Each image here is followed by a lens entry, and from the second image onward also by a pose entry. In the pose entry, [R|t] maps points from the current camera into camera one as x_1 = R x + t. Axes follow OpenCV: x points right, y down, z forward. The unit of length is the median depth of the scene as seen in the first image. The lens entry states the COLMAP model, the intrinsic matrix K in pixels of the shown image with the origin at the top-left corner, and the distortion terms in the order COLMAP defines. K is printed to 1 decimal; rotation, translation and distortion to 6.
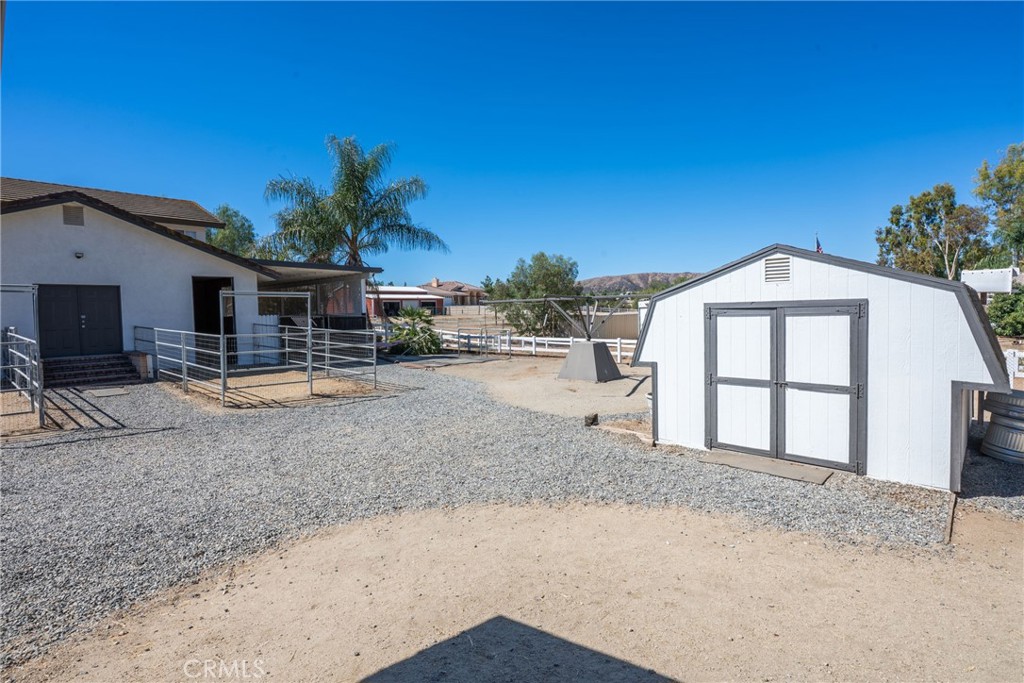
lens RADIAL K [[510.0, 0, 512.3], [0, 510.0, 328.1], [0, 0, 1]] dist [0.002316, 0.000300]
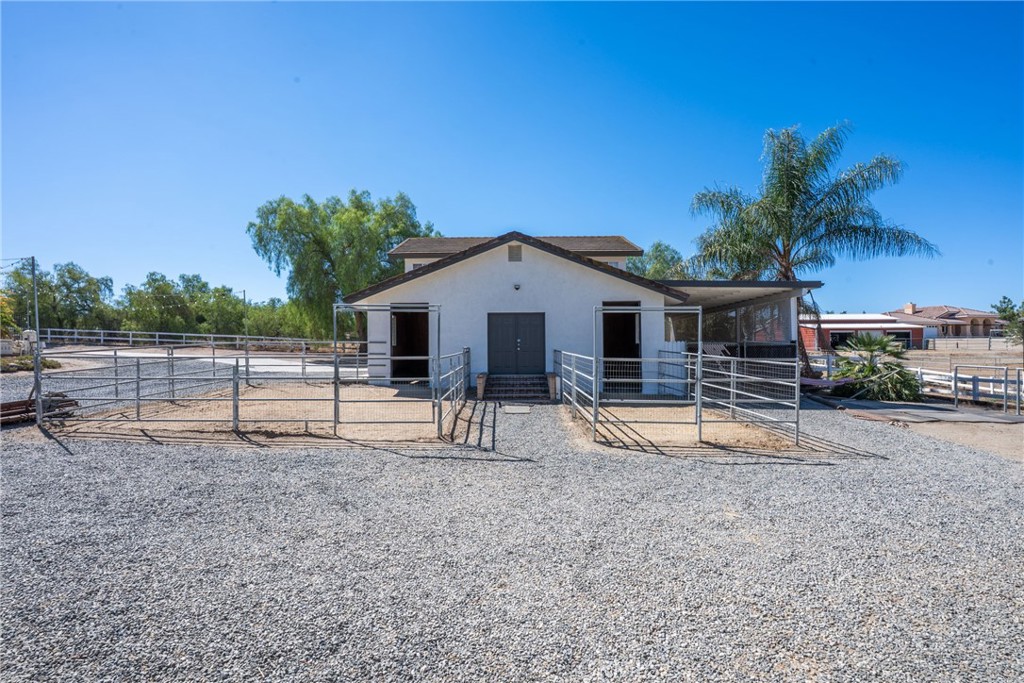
lens RADIAL K [[490.0, 0, 511.1], [0, 490.0, 348.1], [0, 0, 1]] dist [0.003122, 0.000568]
pose [[0.674534, 0.013723, -0.738117, -0.027737], [-0.034251, 0.999332, -0.012721, 0.006373], [0.737449, 0.033862, 0.674553, 0.170219]]
